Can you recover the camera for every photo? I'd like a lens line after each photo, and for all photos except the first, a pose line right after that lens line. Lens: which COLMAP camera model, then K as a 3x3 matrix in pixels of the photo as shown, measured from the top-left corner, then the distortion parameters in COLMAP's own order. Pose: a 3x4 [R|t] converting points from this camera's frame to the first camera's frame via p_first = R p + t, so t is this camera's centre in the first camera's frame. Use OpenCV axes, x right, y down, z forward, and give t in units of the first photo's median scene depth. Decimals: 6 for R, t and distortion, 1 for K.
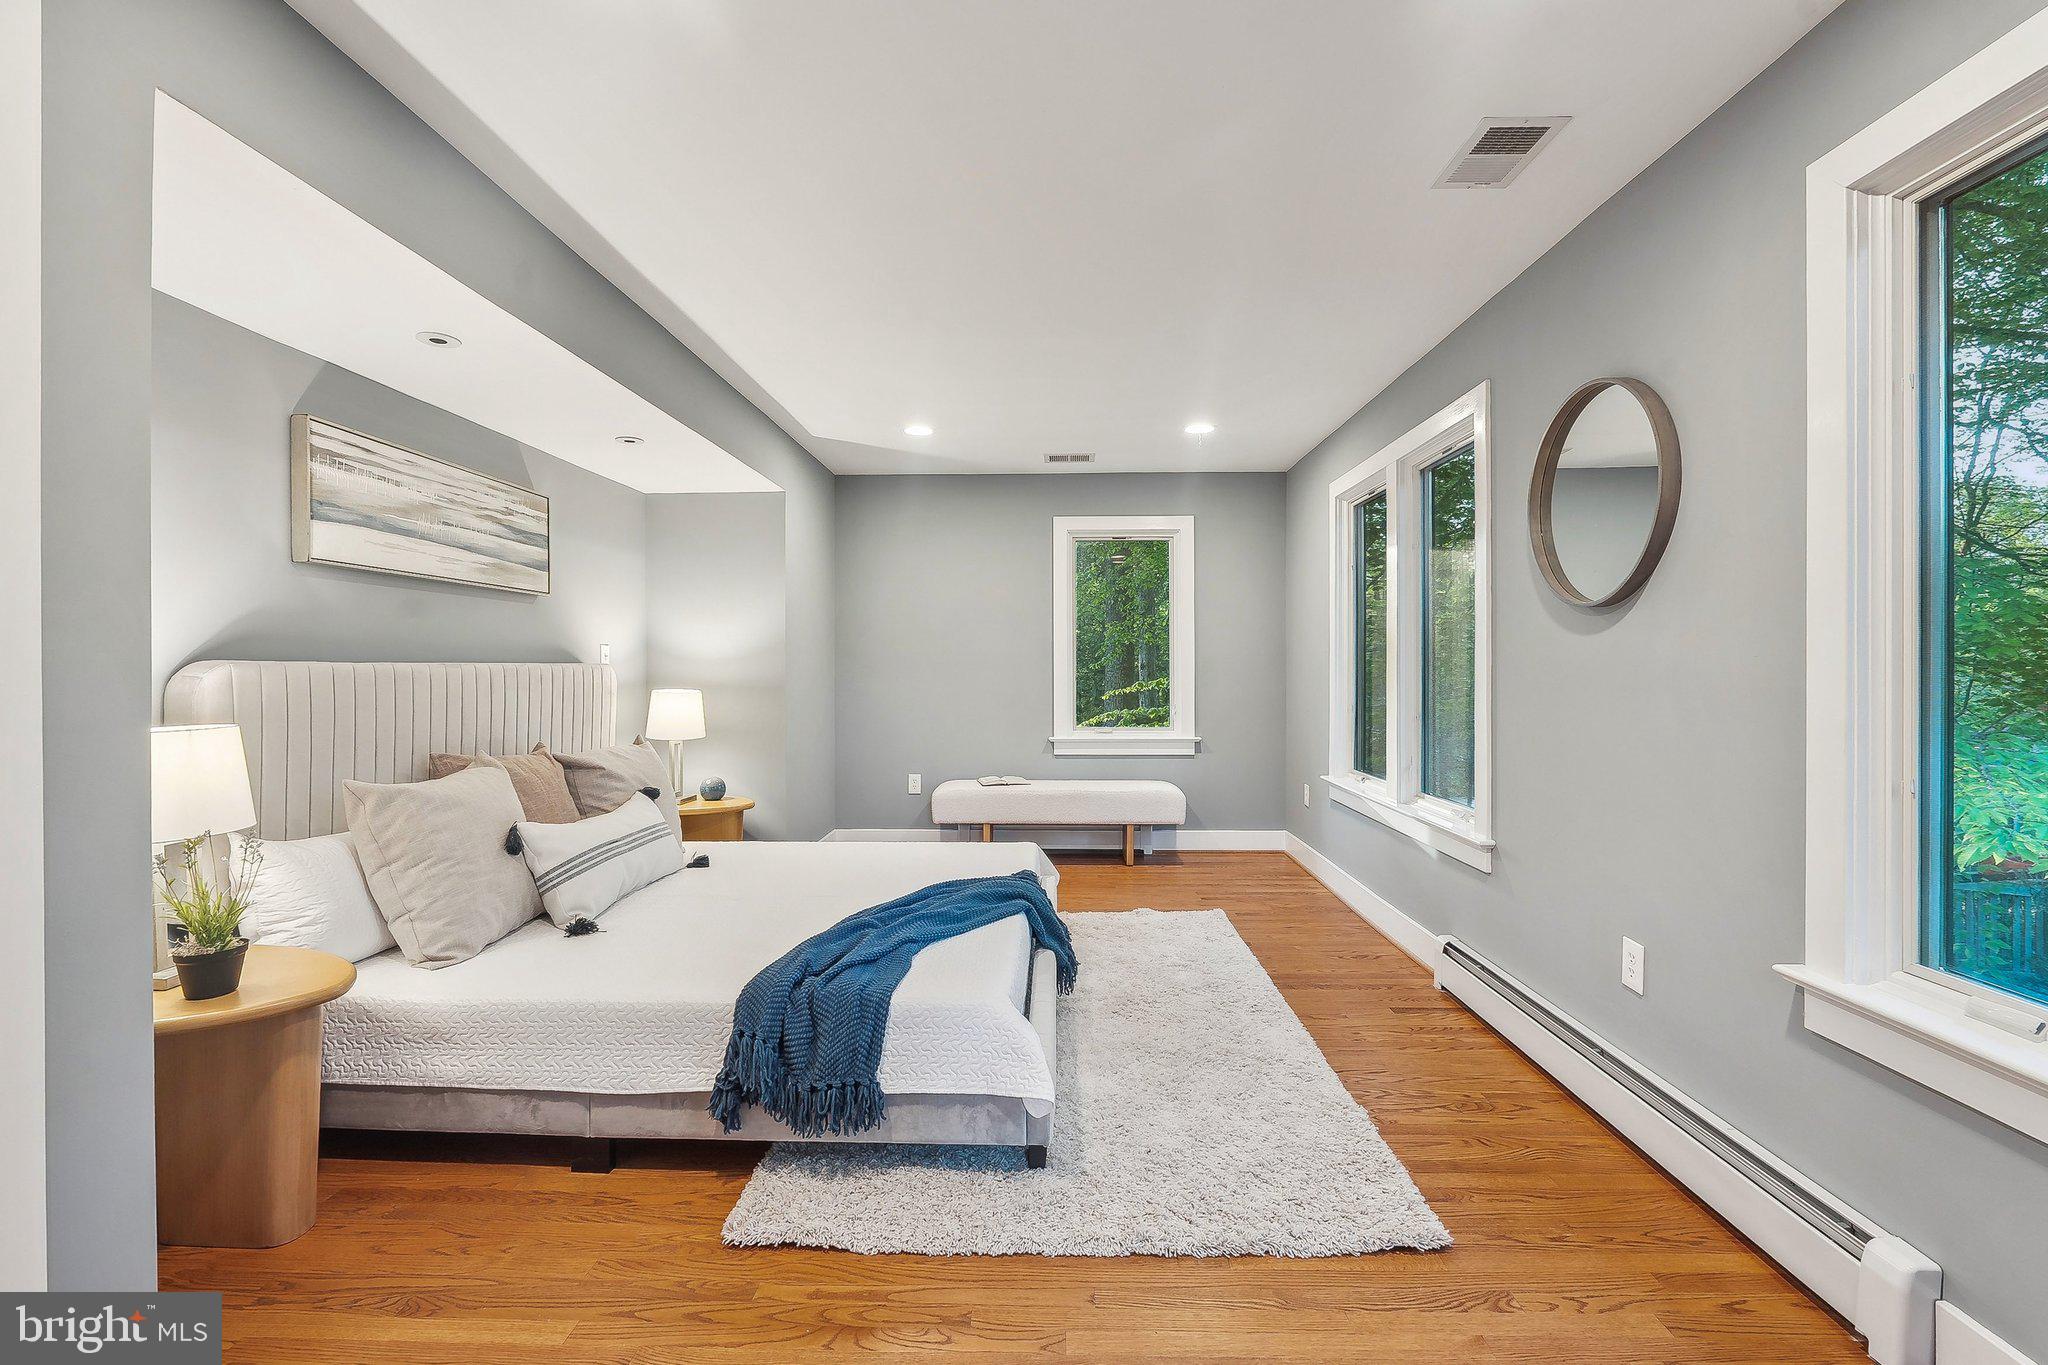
lens RADIAL K [[894.1, 0, 1018.1], [0, 894.1, 668.8], [0, 0, 1]] dist [-0.011408, 0.001035]
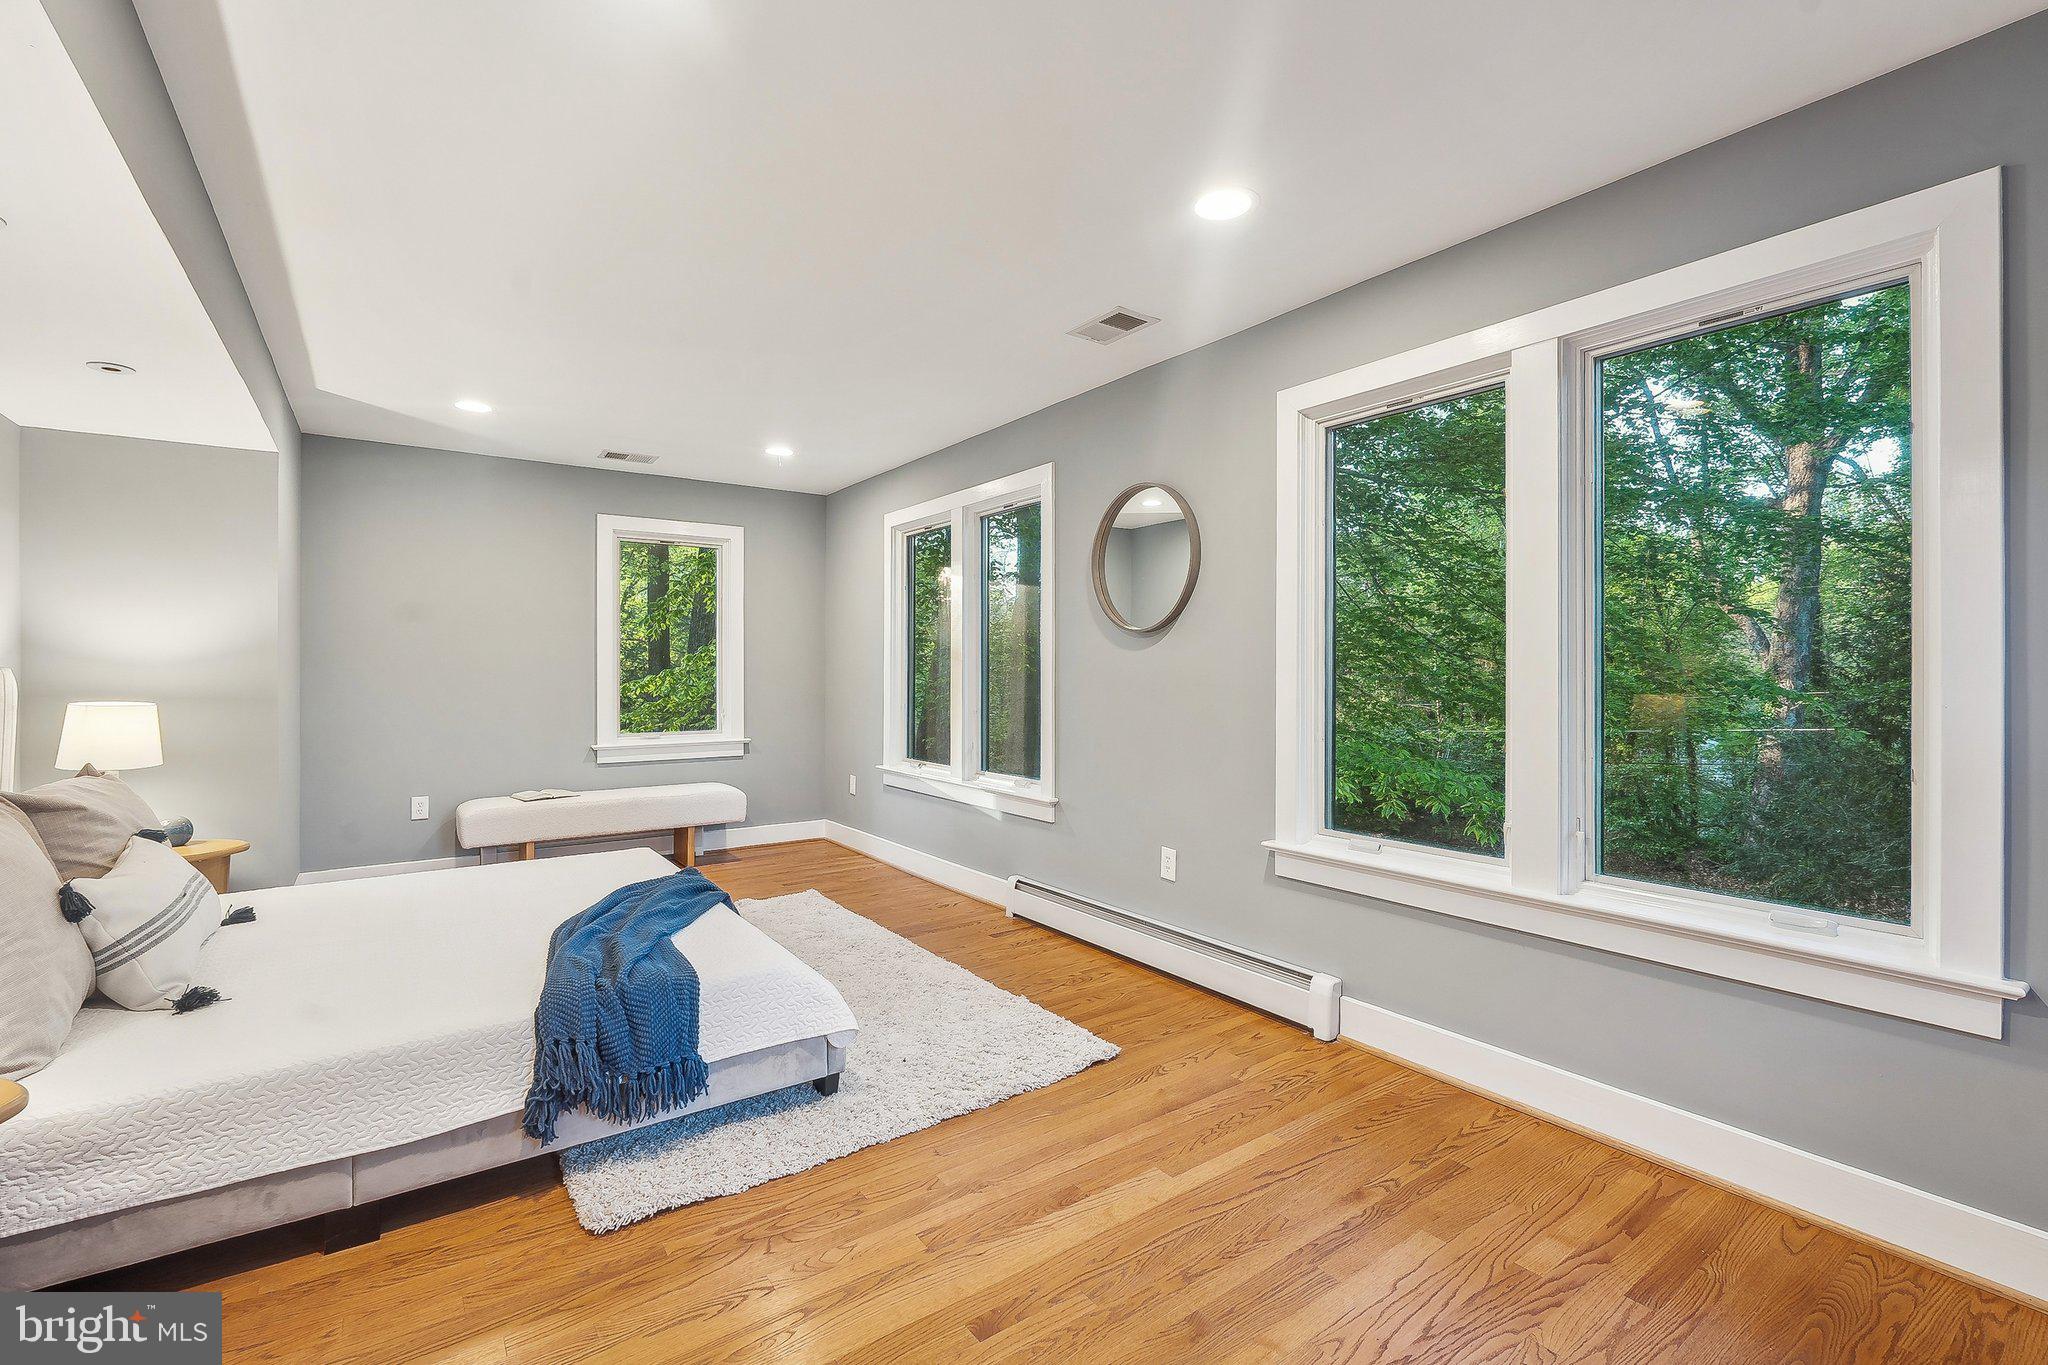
lens RADIAL K [[894.1, 0, 1036.5], [0, 894.1, 673.4], [0, 0, 1]] dist [-0.011408, 0.001035]
pose [[0.792677, -0.001144, 0.609640, -0.384487], [0.000957, 0.999999, 0.000632, -0.000532], [-0.609641, 0.000083, 0.792678, -0.085518]]
